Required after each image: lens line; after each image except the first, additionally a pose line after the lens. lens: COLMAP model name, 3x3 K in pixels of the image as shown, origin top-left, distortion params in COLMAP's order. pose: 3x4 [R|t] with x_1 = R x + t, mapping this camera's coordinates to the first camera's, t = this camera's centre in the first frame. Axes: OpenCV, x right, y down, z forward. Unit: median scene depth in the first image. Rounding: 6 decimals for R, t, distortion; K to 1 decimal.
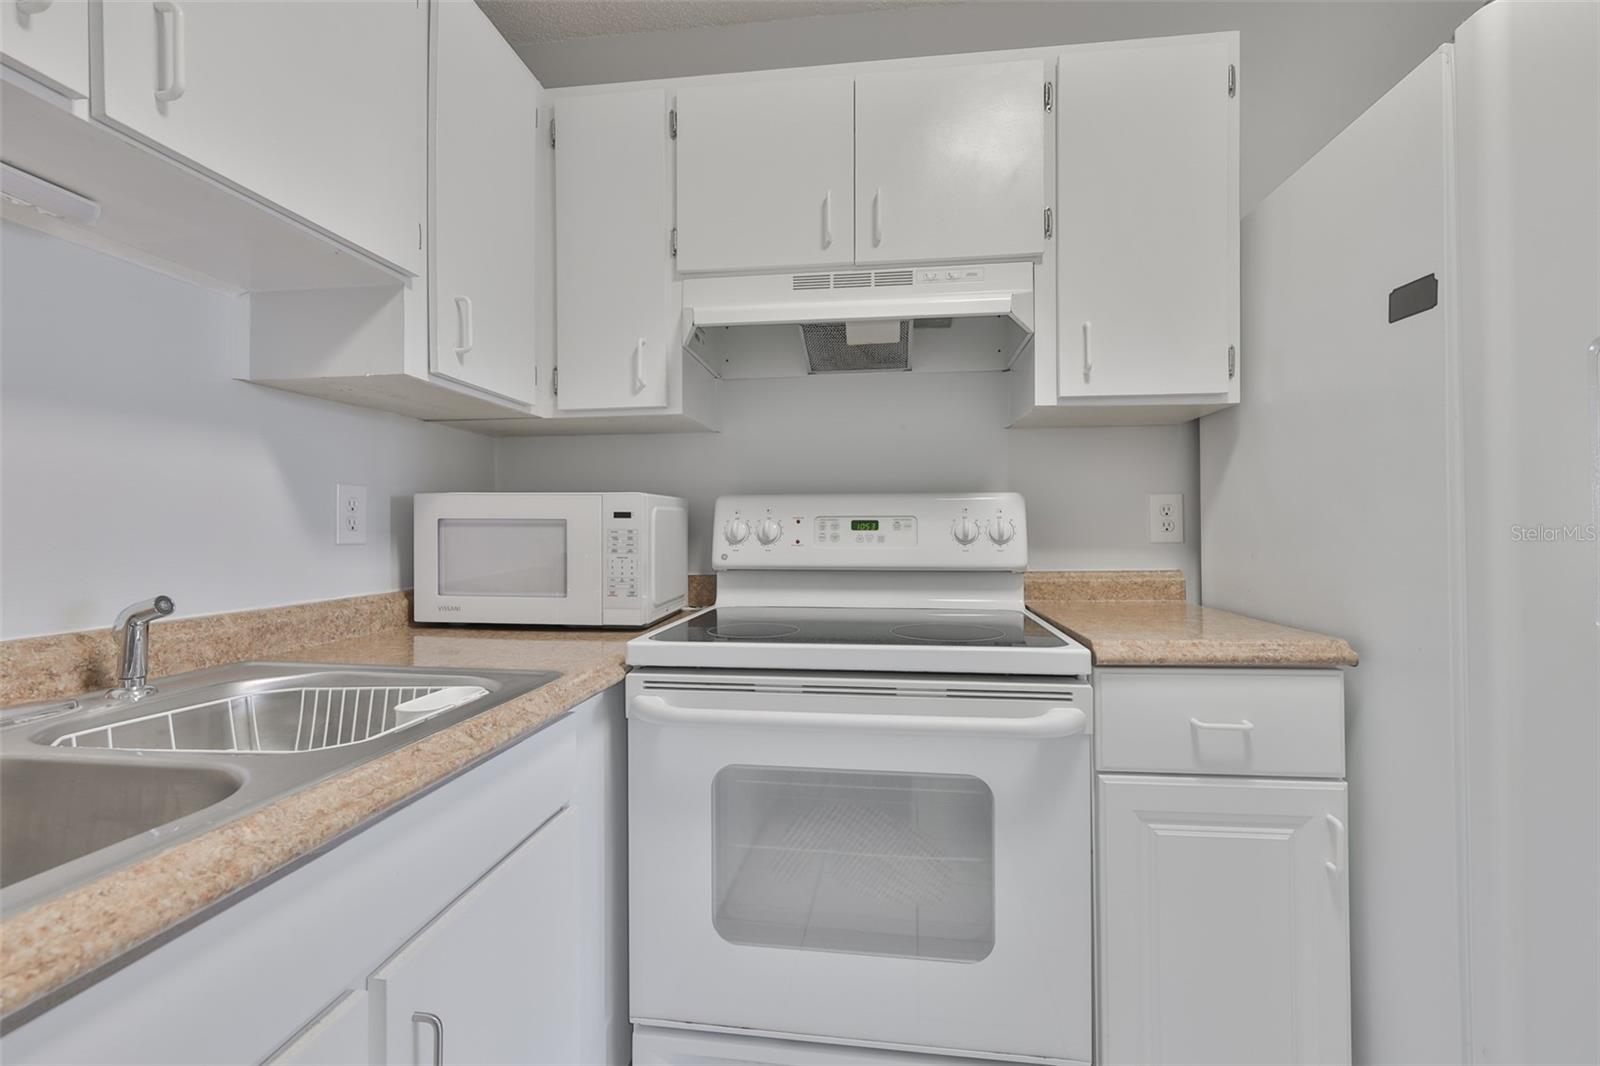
lens RADIAL K [[694.6, 0, 801.4], [0, 694.6, 527.6], [0, 0, 1]] dist [-0.001994, -0.000010]
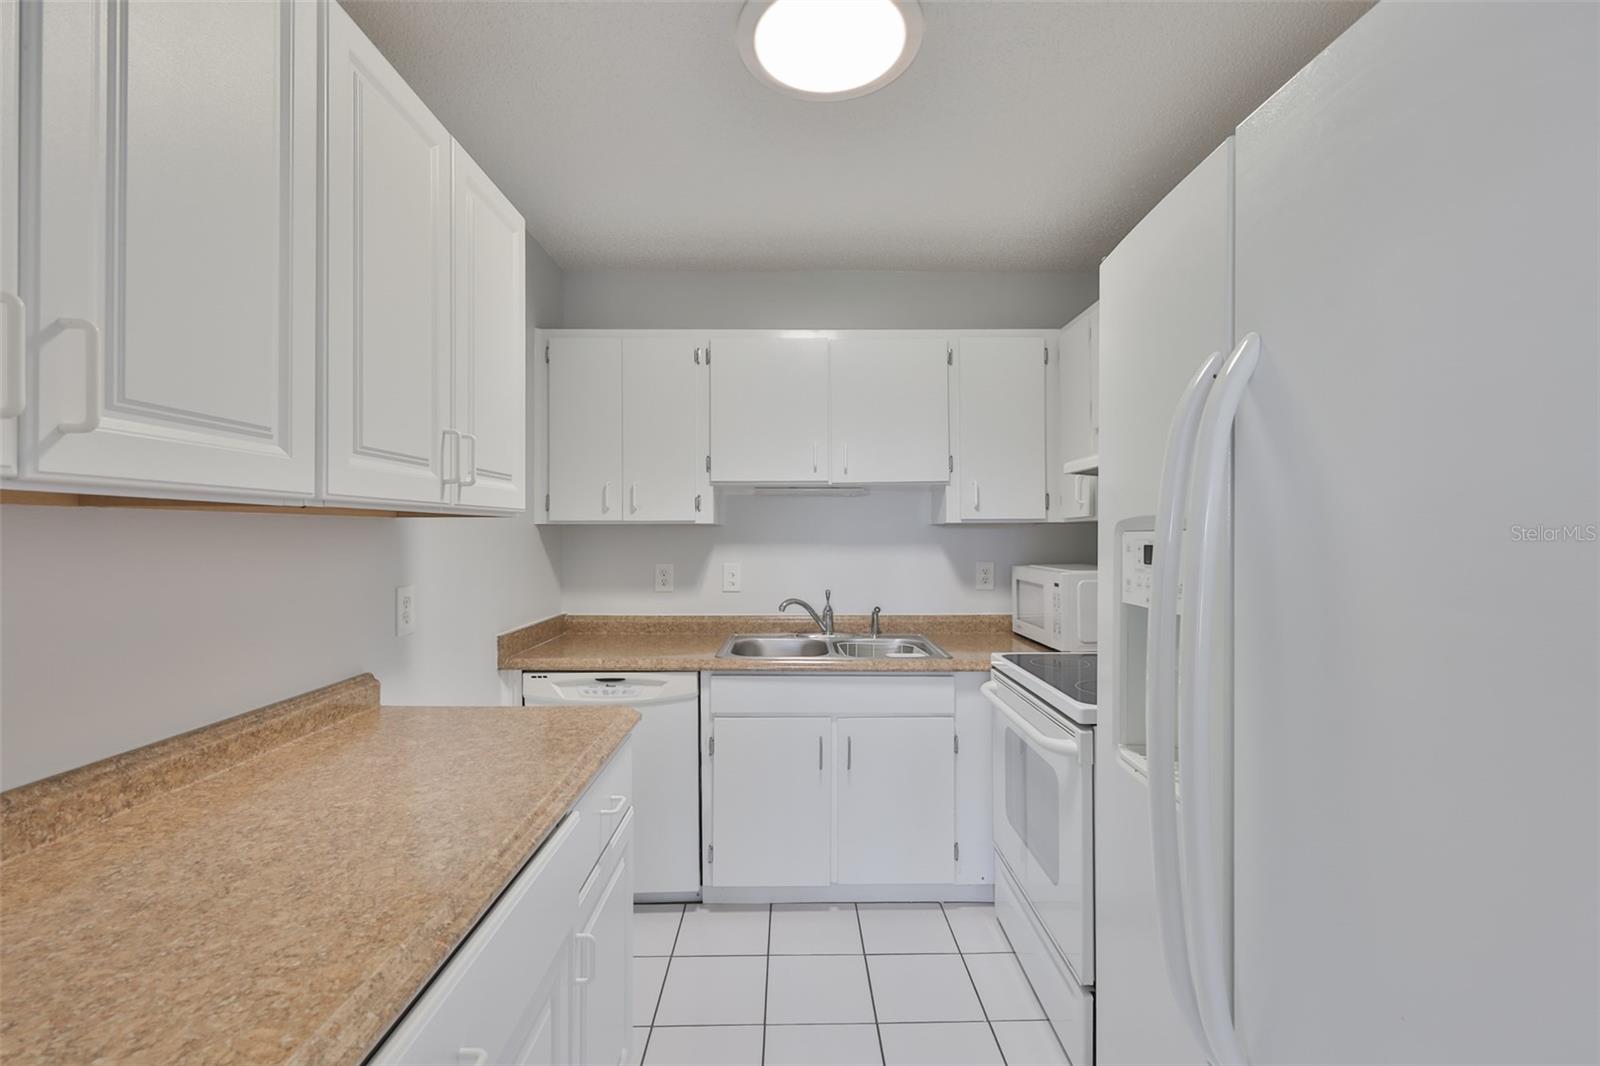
lens RADIAL K [[704.3, 0, 807.9], [0, 704.3, 524.8], [0, 0, 1]] dist [0.000034, 0.000027]
pose [[0.135302, -0.009866, -0.990755, 1.319690], [0.004208, 0.999947, -0.009383, -0.146186], [0.990795, -0.002900, 0.135336, 0.154923]]
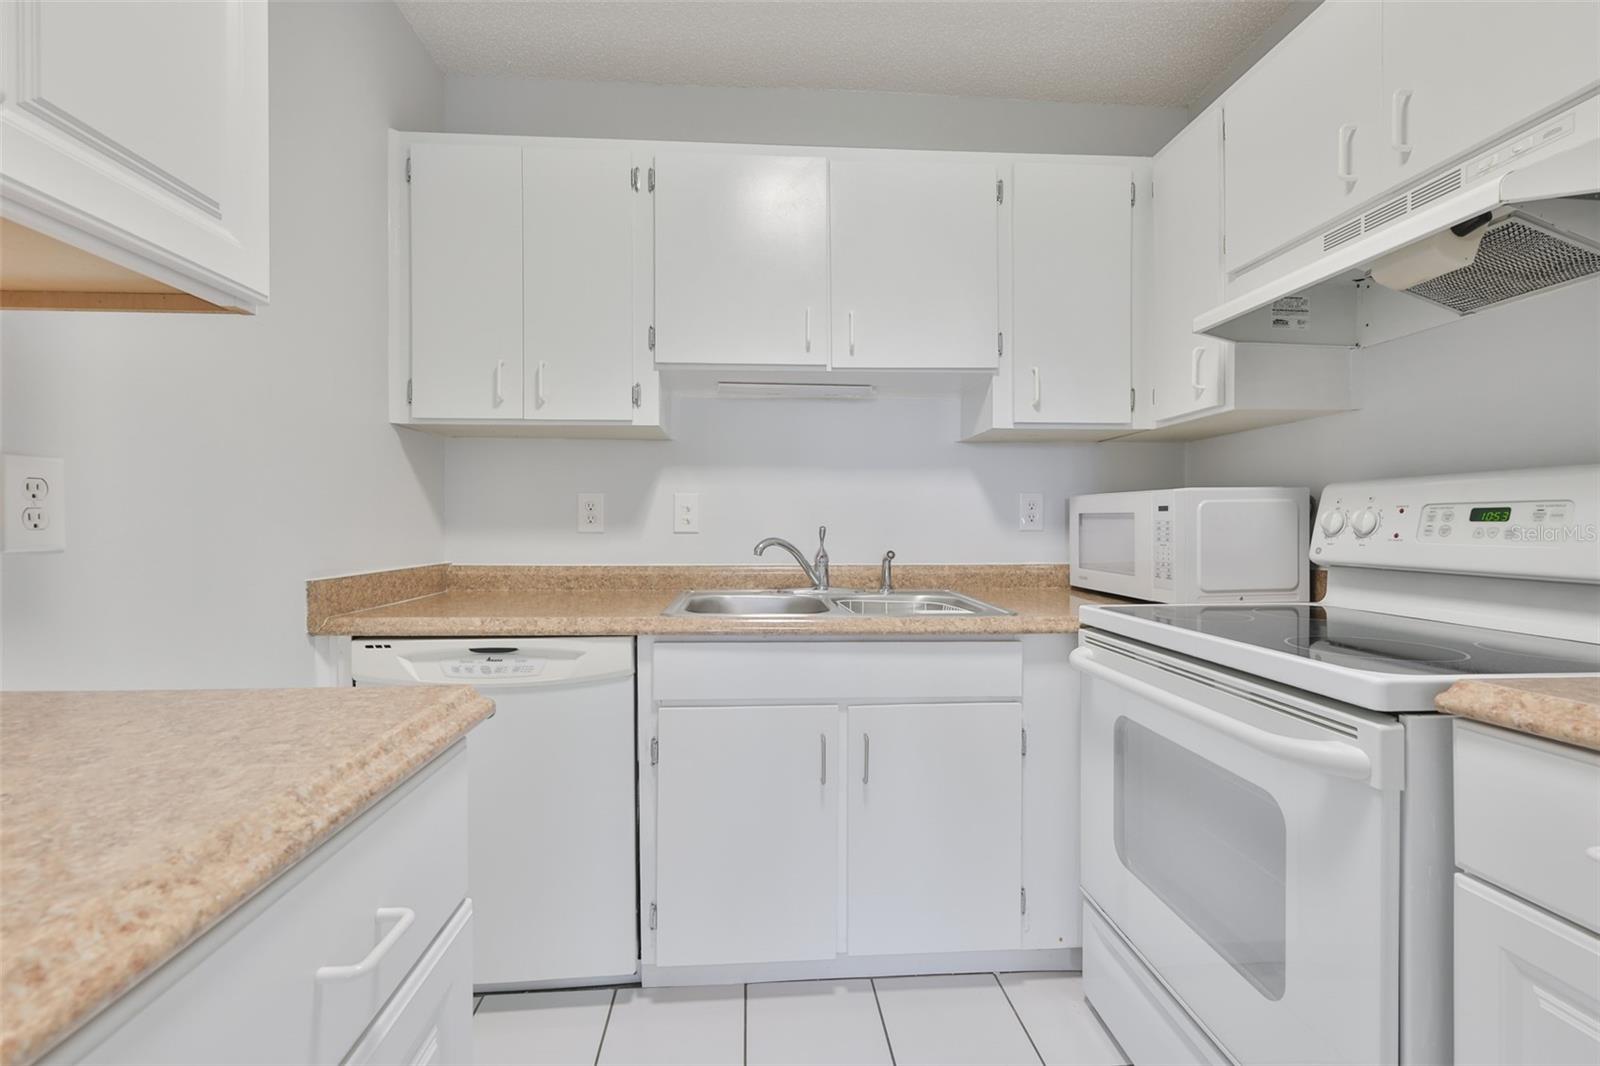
lens RADIAL K [[694.6, 0, 801.4], [0, 694.6, 527.6], [0, 0, 1]] dist [-0.001994, -0.000010]
pose [[0.190179, 0.006983, -0.981725, 0.744046], [0.001940, 0.999970, 0.007488, 0.003690], [0.981748, -0.003329, 0.190160, 0.171793]]
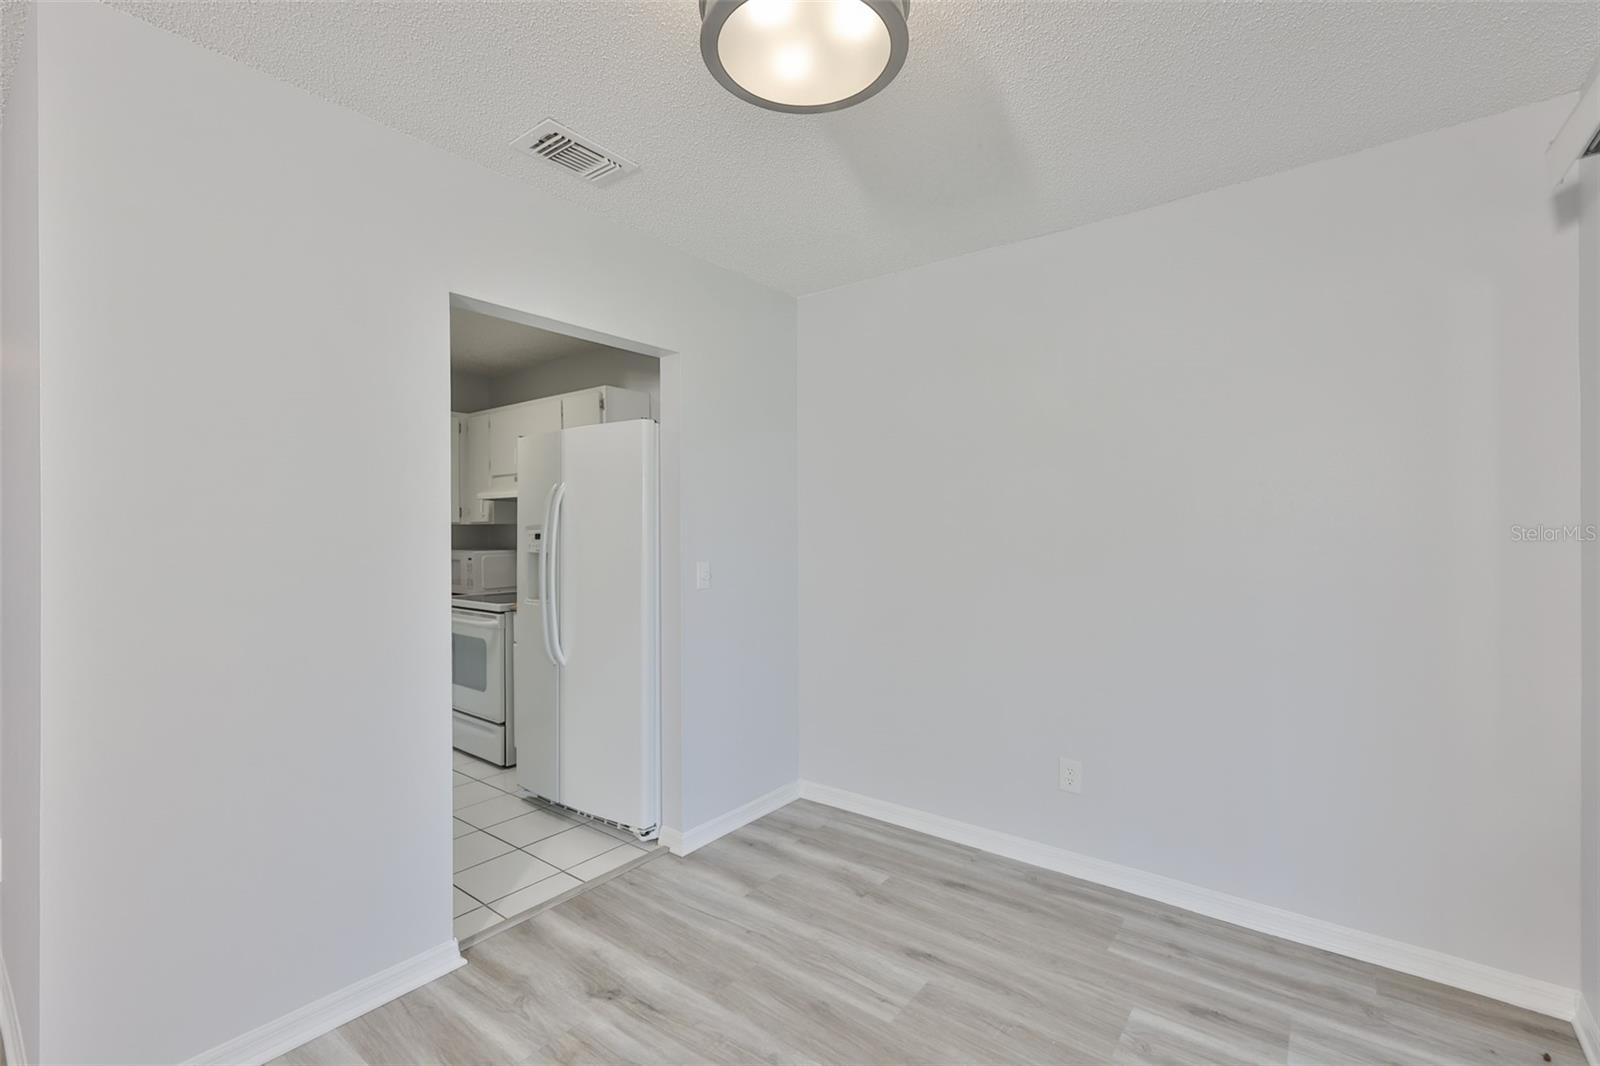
lens RADIAL K [[694.6, 0, 801.4], [0, 694.6, 527.6], [0, 0, 1]] dist [-0.001994, -0.000010]
pose [[0.853761, -0.002258, -0.520659, 2.530461], [0.001792, 0.999997, -0.001397, -0.145828], [0.520661, 0.000260, 0.853763, -0.850692]]
